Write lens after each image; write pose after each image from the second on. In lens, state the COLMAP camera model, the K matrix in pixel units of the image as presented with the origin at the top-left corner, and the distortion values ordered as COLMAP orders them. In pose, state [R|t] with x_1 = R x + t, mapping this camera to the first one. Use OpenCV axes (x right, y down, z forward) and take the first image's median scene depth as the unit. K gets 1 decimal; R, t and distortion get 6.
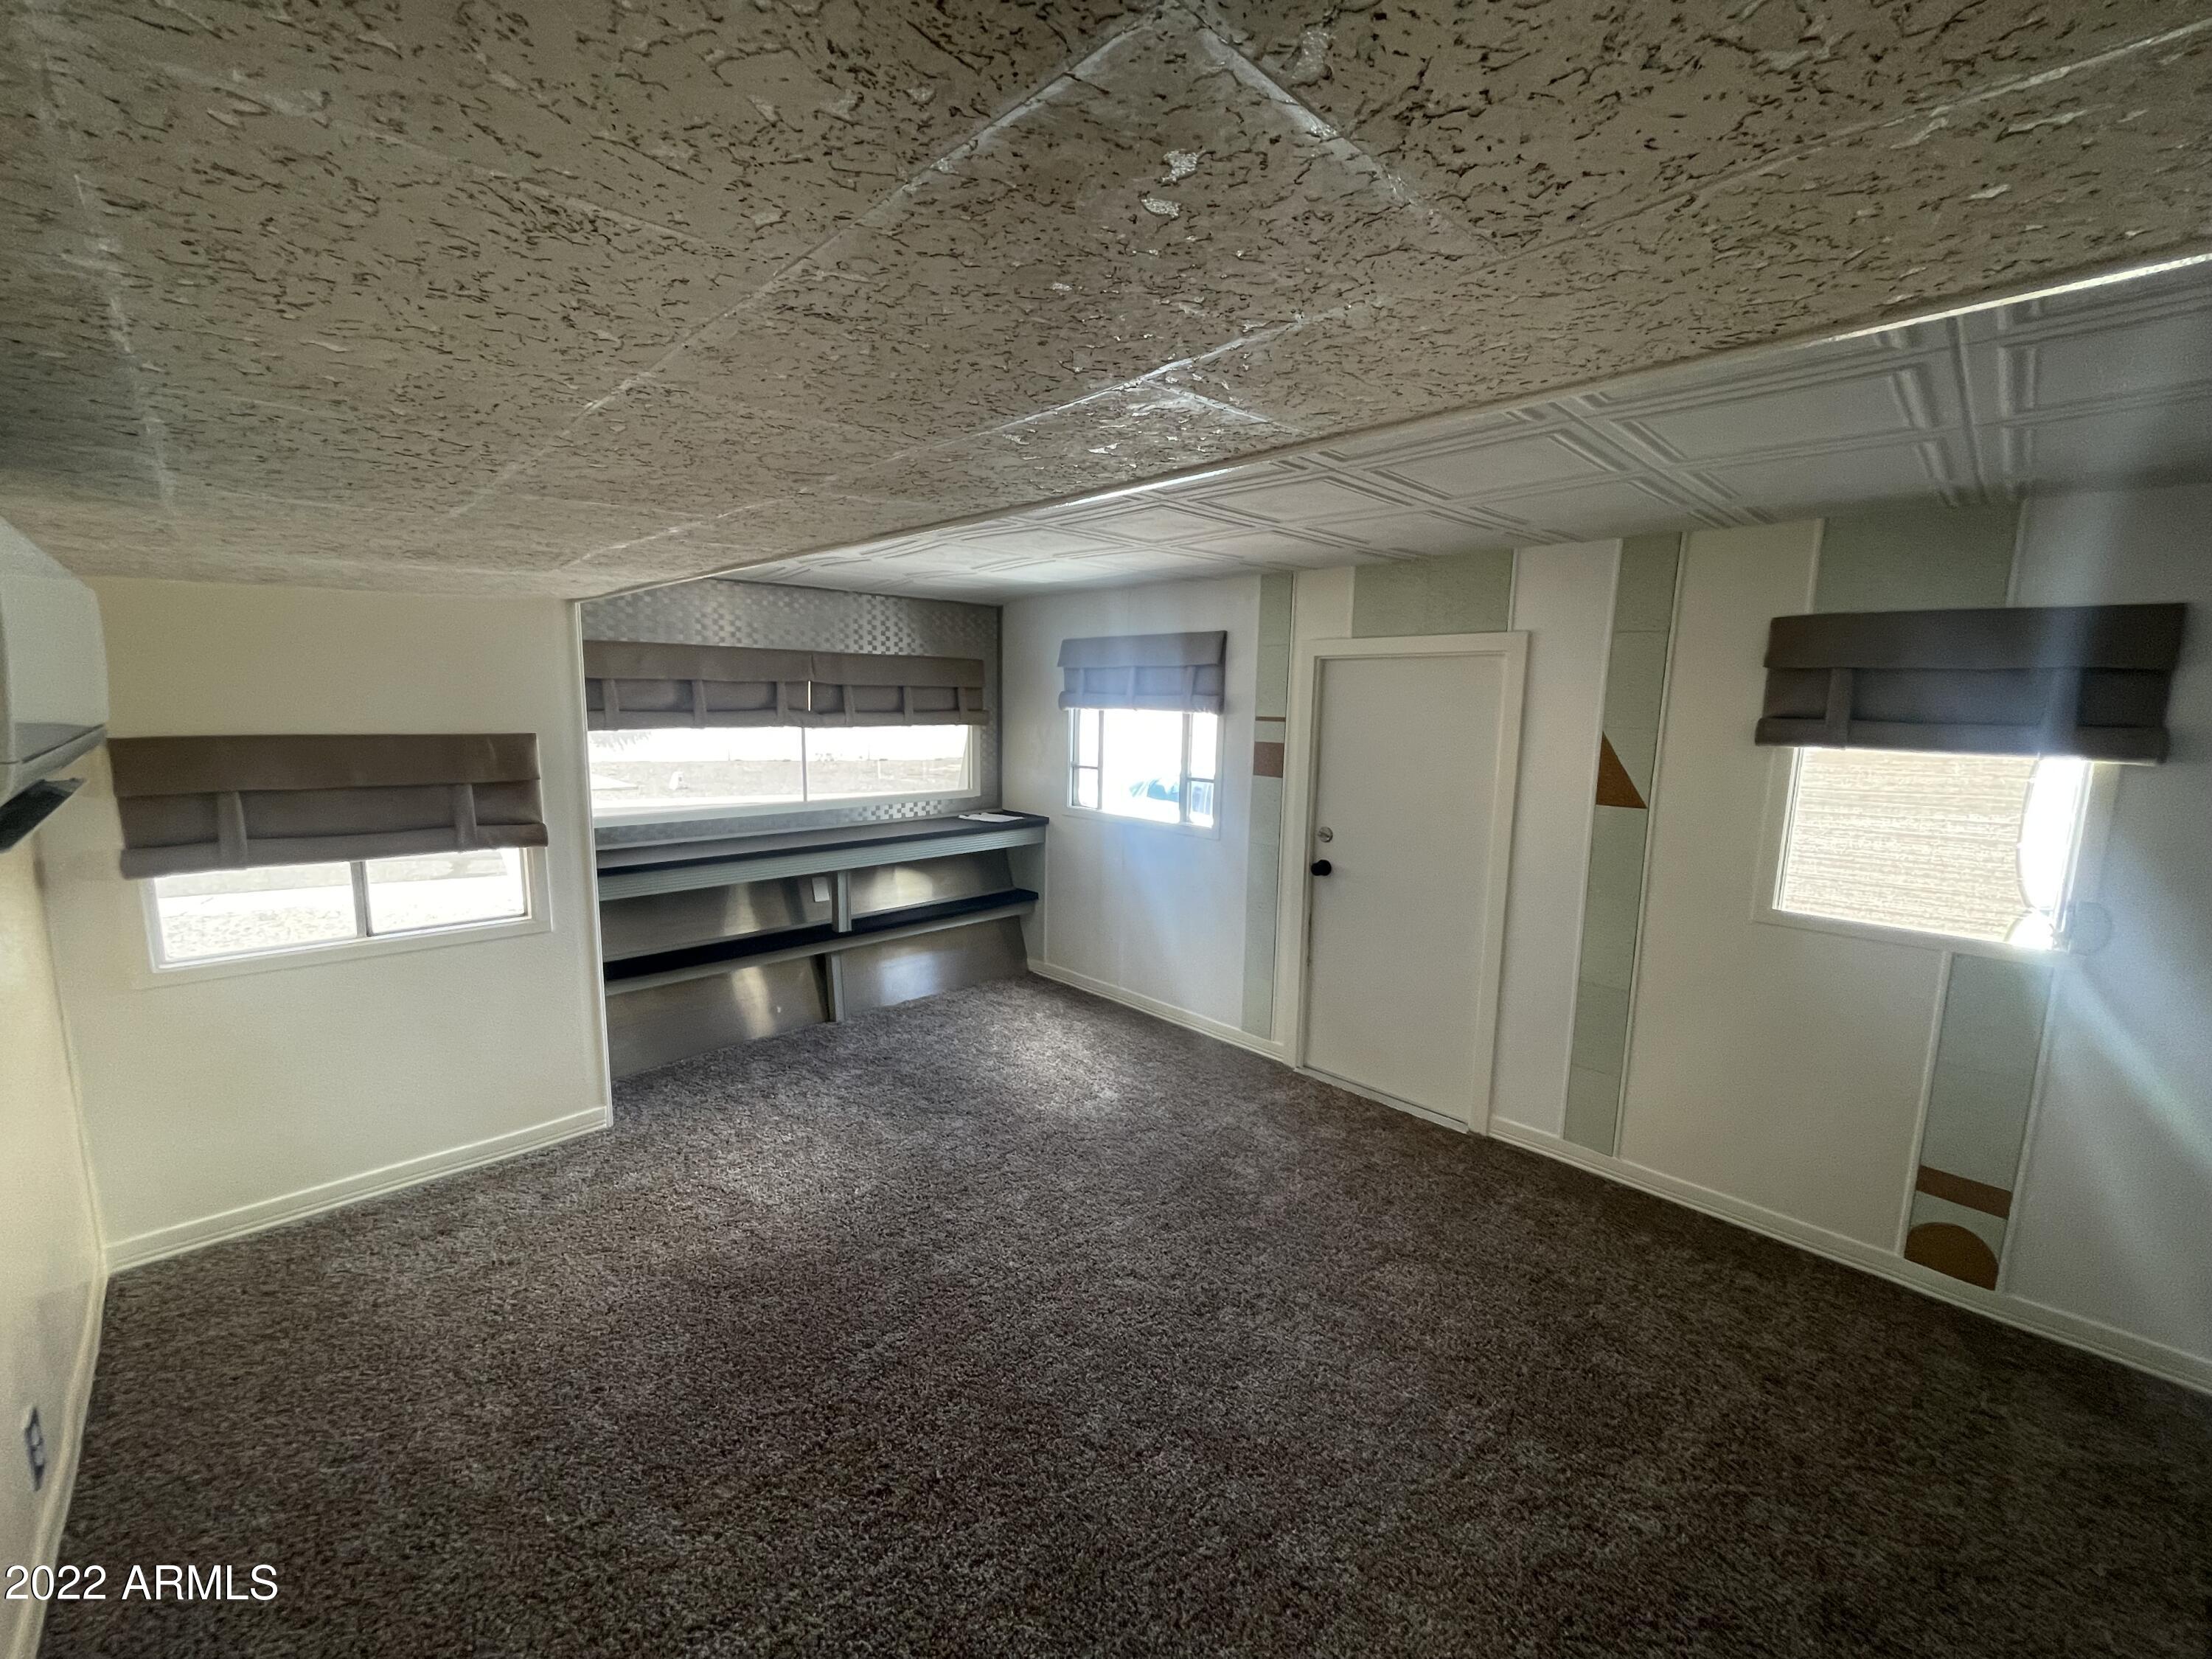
lens RADIAL K [[893.9, 0, 1102.7], [0, 893.9, 826.5], [0, 0, 1]] dist [0.000731, -0.001259]
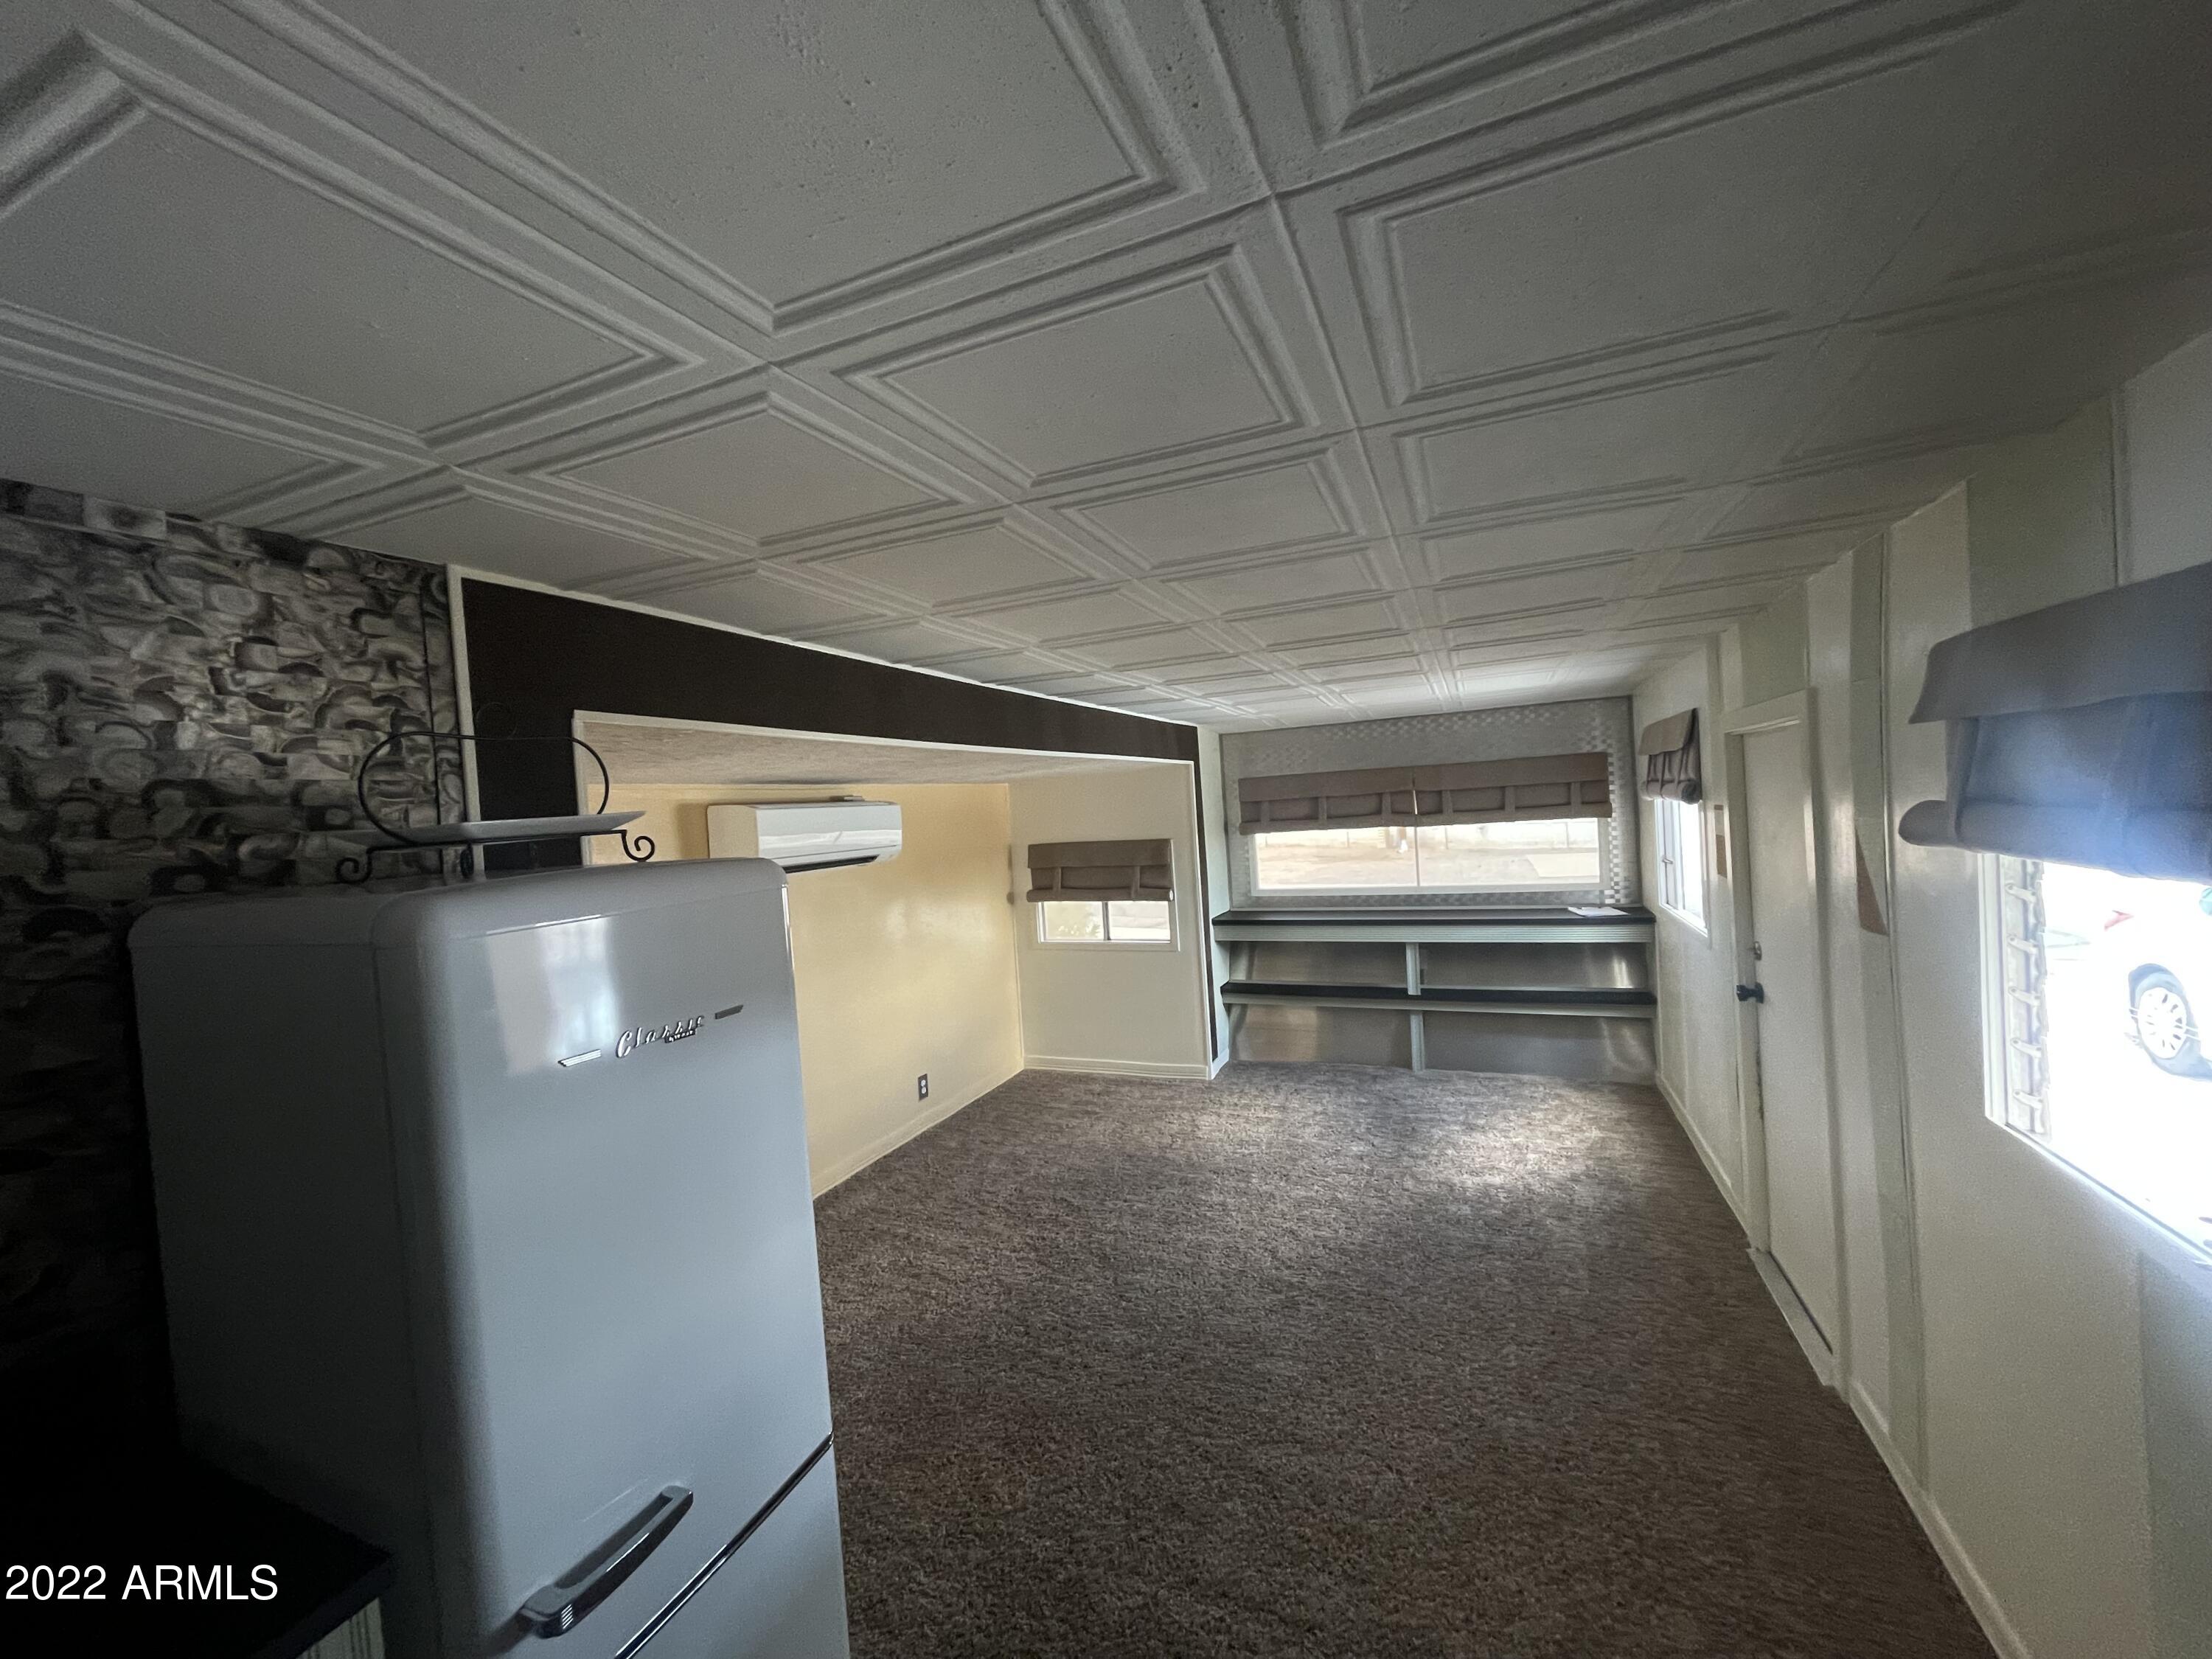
lens RADIAL K [[893.9, 0, 1104.7], [0, 893.9, 823.6], [0, 0, 1]] dist [0.000731, -0.001259]
pose [[0.384614, -0.024058, -0.922764, 0.842732], [-0.068996, 0.996115, -0.054728, -0.022304], [0.920495, 0.084716, 0.381460, 0.166820]]
